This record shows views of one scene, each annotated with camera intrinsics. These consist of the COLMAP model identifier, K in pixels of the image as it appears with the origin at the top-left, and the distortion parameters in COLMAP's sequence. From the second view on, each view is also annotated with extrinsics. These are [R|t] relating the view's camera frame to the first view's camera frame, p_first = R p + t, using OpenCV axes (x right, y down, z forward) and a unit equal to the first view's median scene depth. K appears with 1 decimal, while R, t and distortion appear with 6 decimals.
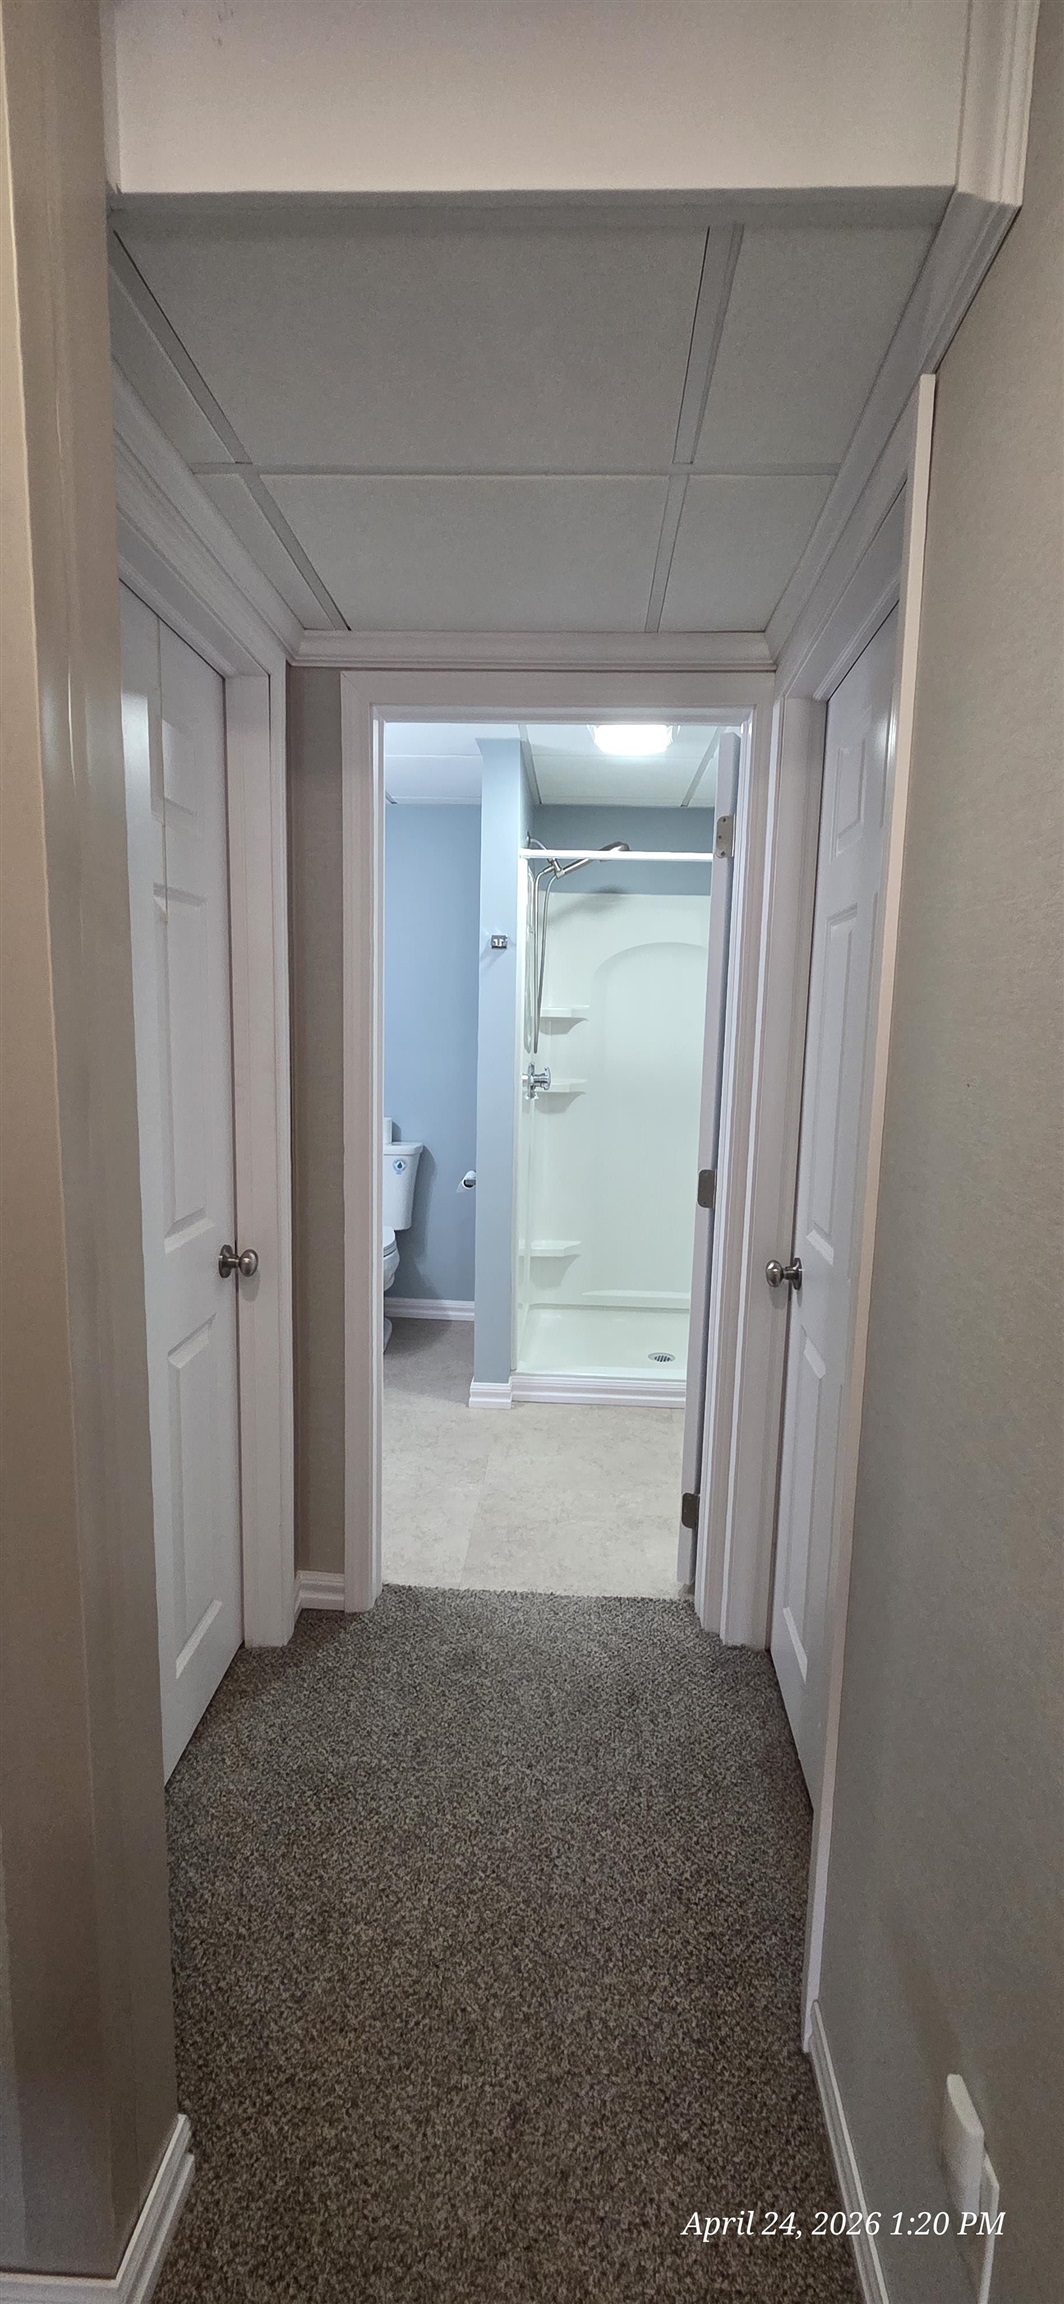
lens RADIAL K [[937.0, 0, 541.8], [0, 937.0, 1149.1], [0, 0, 1]] dist [0.000131, 0.000030]
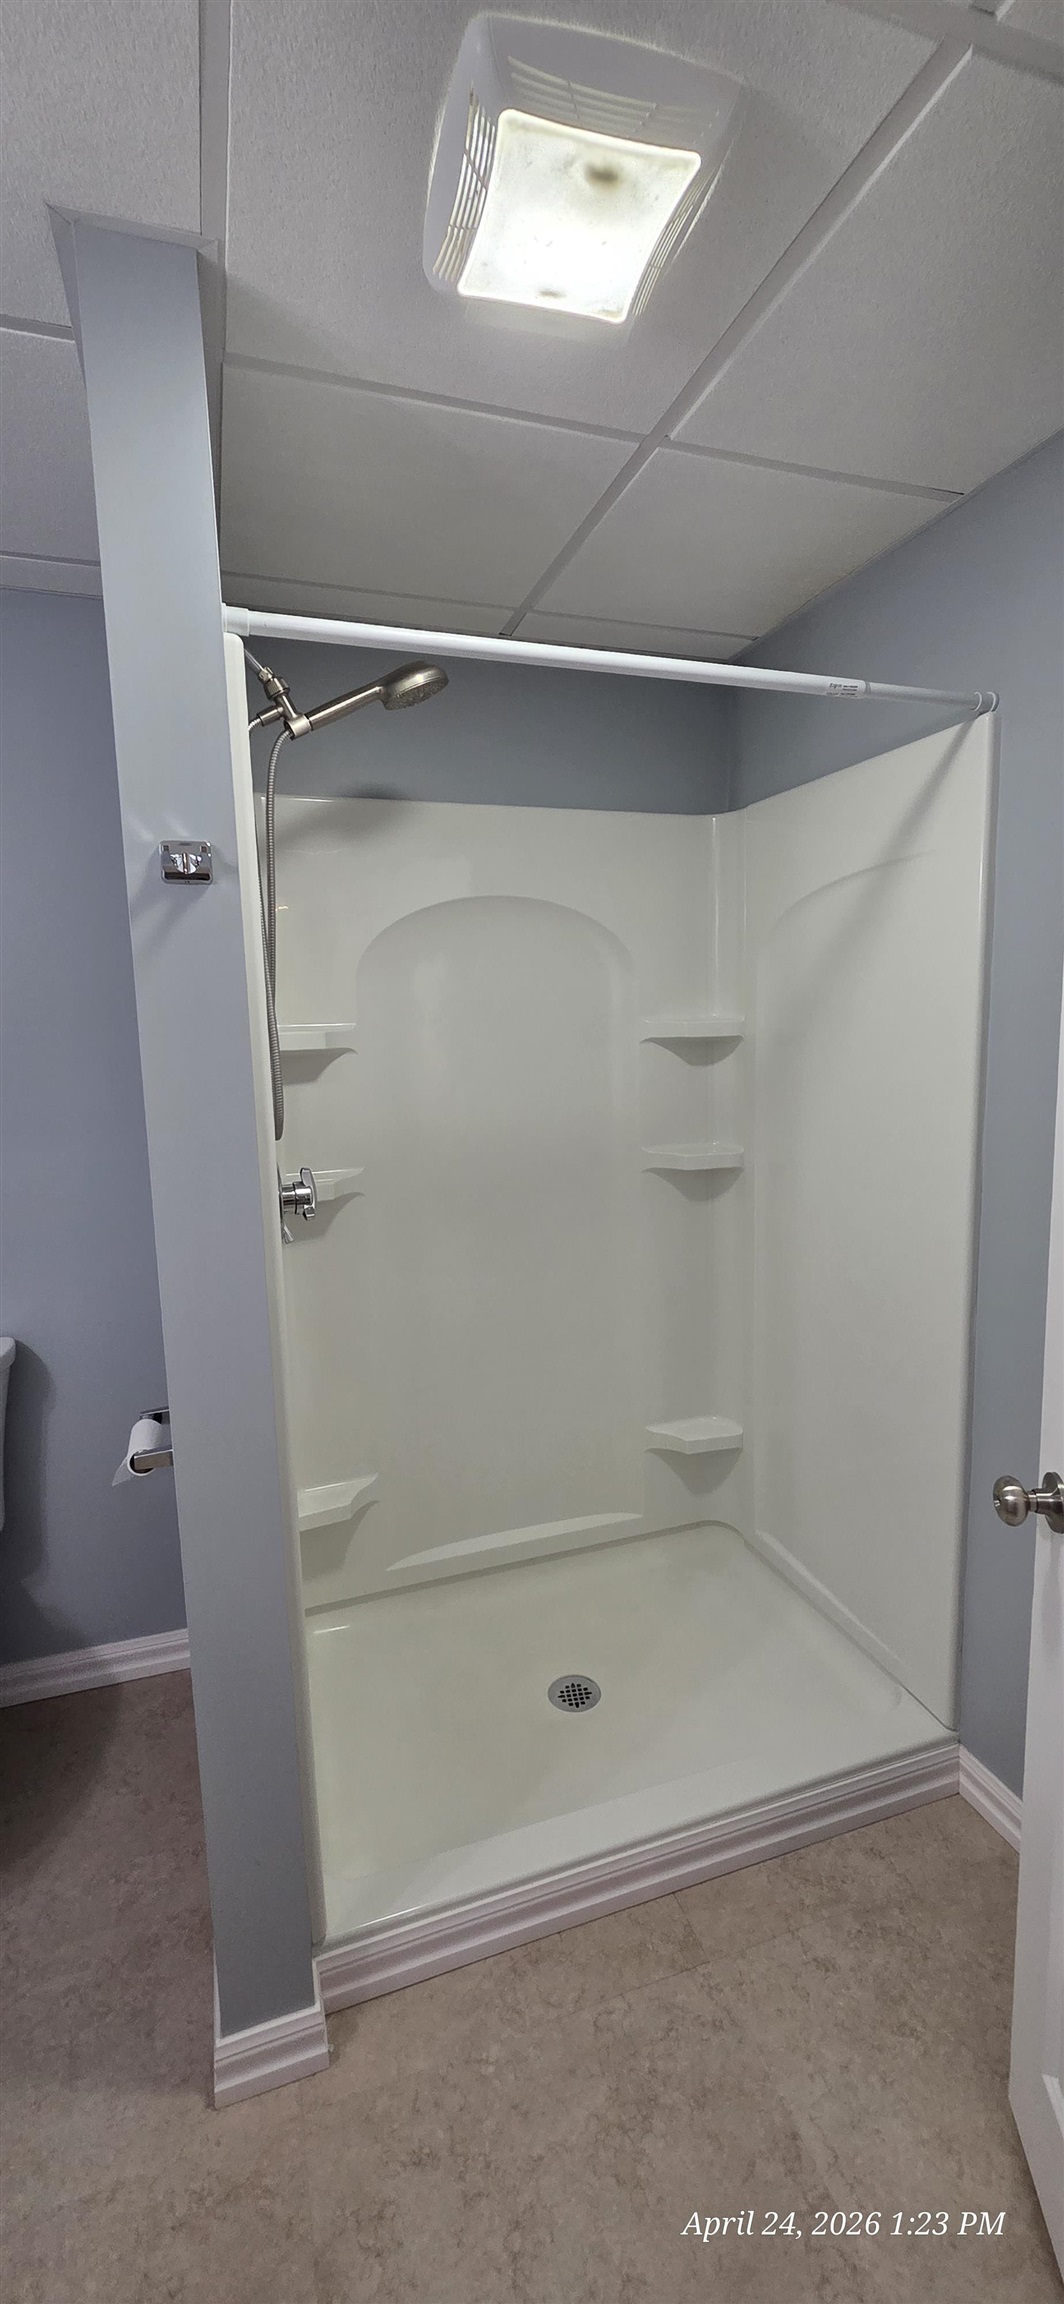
lens RADIAL K [[937.0, 0, 541.8], [0, 937.0, 1149.1], [0, 0, 1]] dist [0.000131, 0.000030]
pose [[0.930071, -0.094350, 0.355058, -0.051718], [0.094131, 0.995398, 0.017934, -0.100384], [-0.355116, 0.016742, 0.934672, 0.579921]]
